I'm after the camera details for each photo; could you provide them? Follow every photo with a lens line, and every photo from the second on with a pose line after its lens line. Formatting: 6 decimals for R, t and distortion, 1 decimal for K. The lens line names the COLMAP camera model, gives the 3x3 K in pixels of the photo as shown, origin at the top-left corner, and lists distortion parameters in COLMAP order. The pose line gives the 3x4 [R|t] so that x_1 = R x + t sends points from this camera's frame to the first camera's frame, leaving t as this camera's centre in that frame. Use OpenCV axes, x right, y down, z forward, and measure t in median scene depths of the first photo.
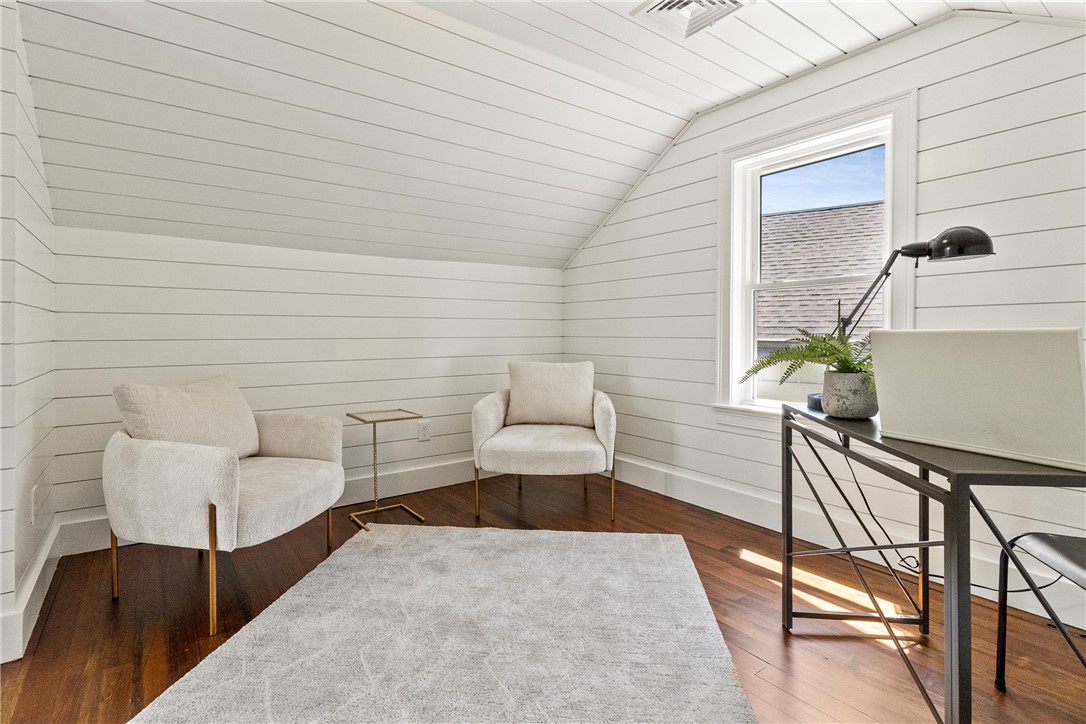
lens RADIAL K [[529.3, 0, 538.5], [0, 529.3, 342.6], [0, 0, 1]] dist [0.001551, -0.000349]
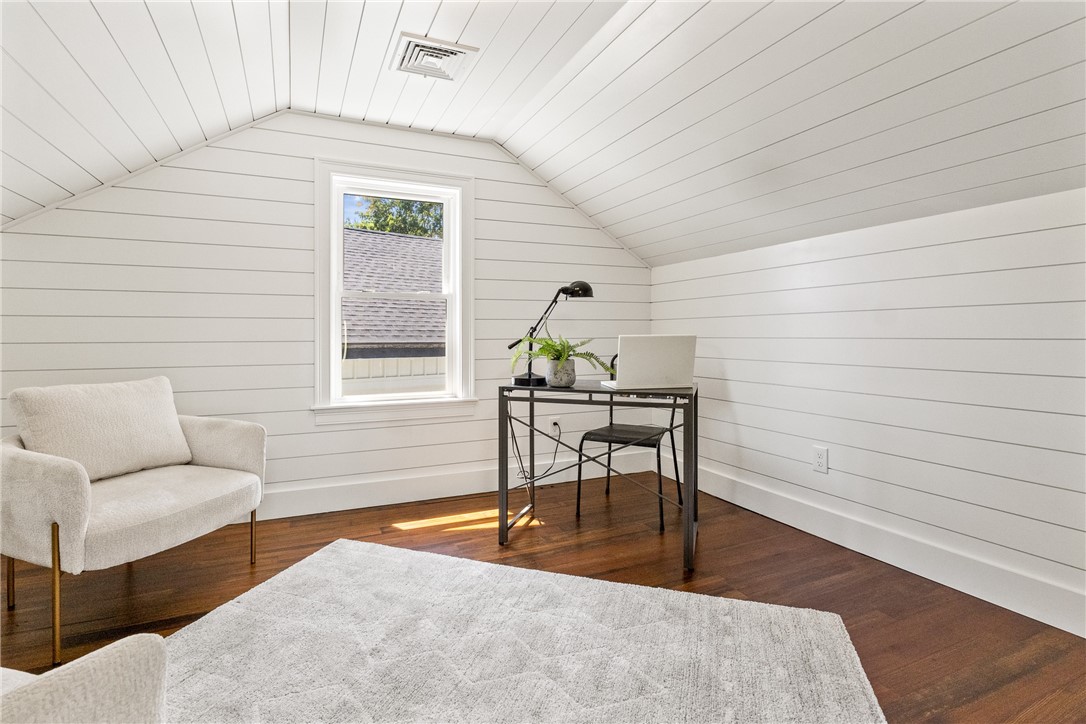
lens RADIAL K [[529.3, 0, 534.6], [0, 529.3, 328.2], [0, 0, 1]] dist [0.001551, -0.000349]
pose [[0.209067, 0.006492, 0.977880, -0.649630], [0.018859, 0.999765, -0.010669, -0.016287], [-0.977719, 0.020672, 0.208895, 0.435803]]
